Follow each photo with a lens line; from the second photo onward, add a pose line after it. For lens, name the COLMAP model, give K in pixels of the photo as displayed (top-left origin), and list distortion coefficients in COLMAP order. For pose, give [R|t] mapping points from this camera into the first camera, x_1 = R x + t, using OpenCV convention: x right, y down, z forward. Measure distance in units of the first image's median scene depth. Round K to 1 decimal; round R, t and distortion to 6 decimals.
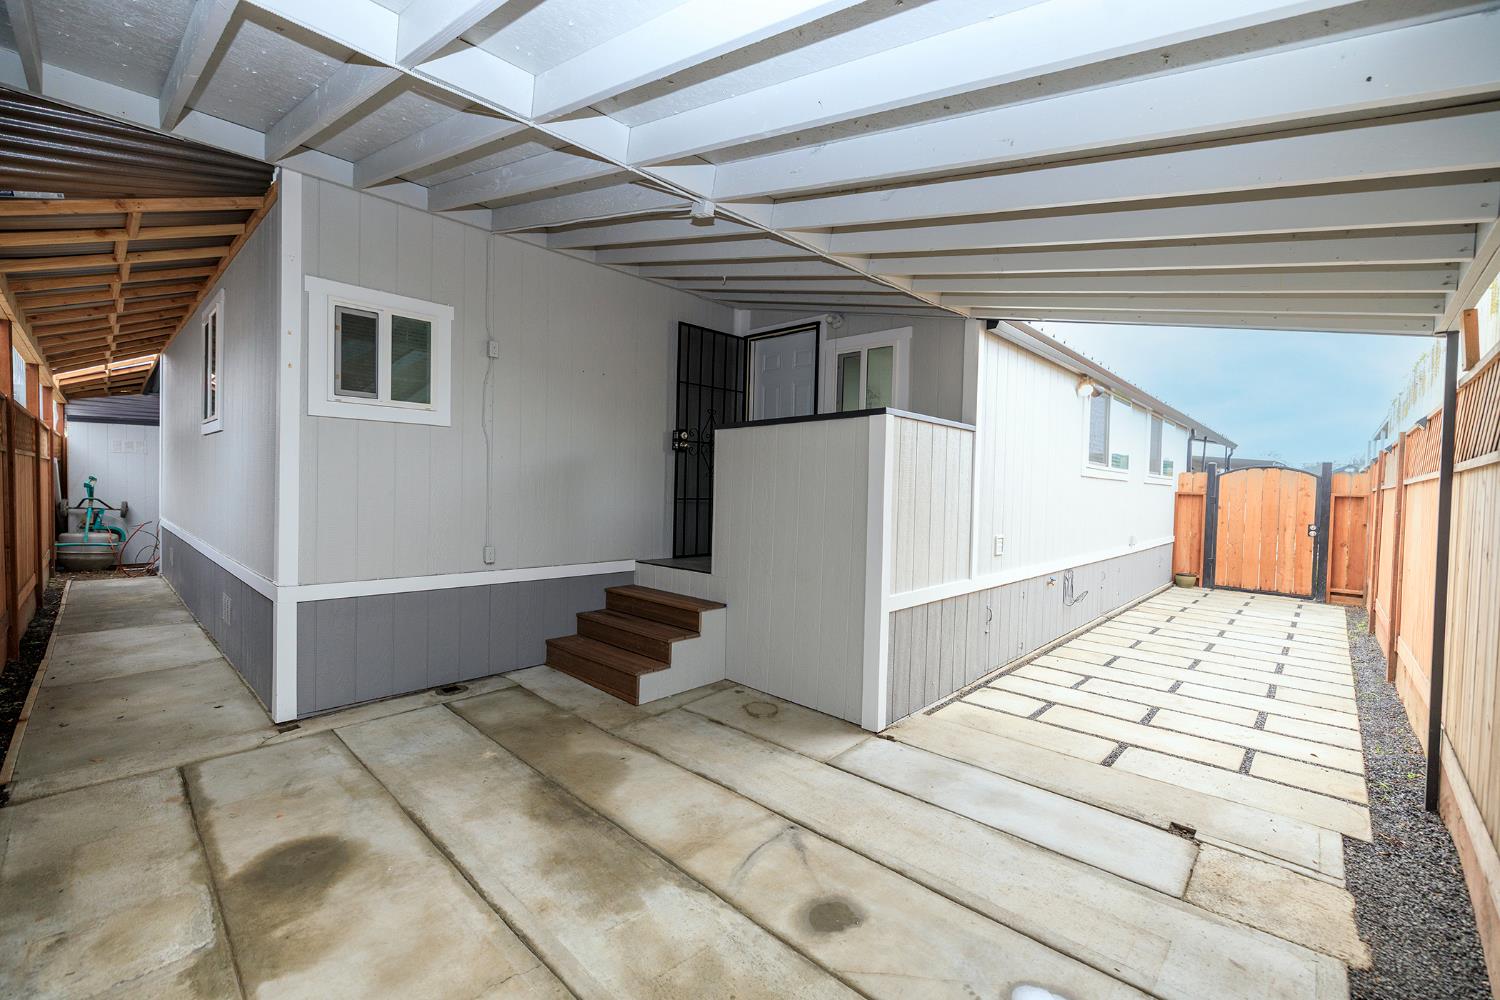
lens RADIAL K [[625.9, 0, 742.7], [0, 625.9, 497.2], [0, 0, 1]] dist [0.001140, 0.000237]
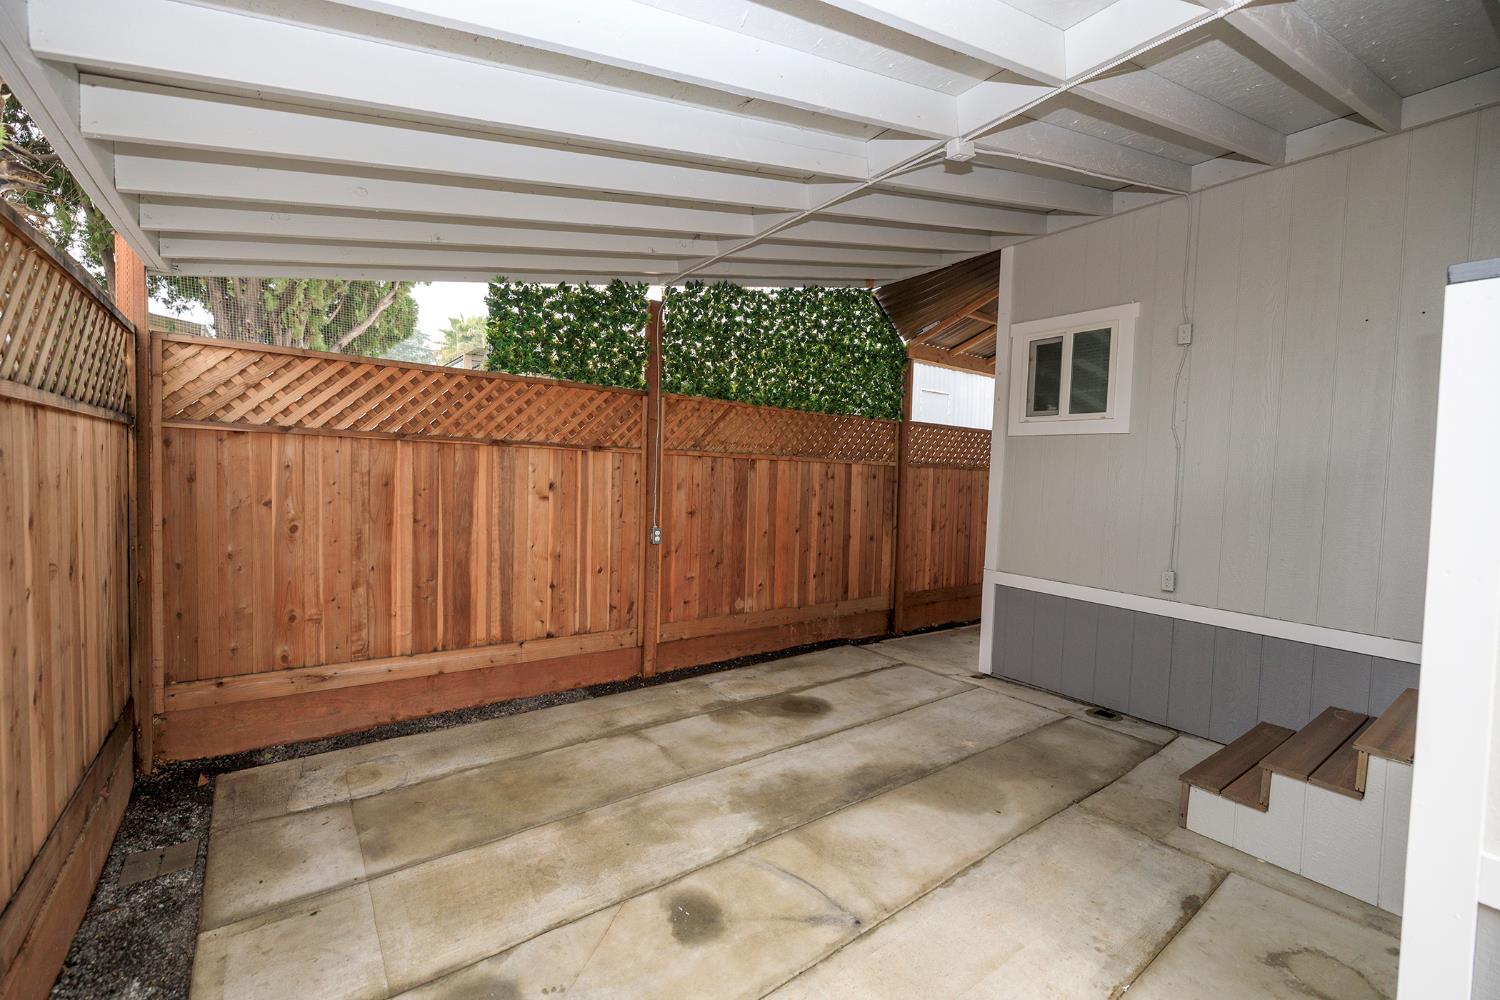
lens RADIAL K [[625.9, 0, 742.4], [0, 625.9, 500.3], [0, 0, 1]] dist [0.001140, 0.000237]
pose [[-0.173730, 0.016228, -0.984660, 0.725799], [-0.059880, 0.997840, 0.027010, -0.006429], [0.982971, 0.063653, -0.172383, 0.810059]]
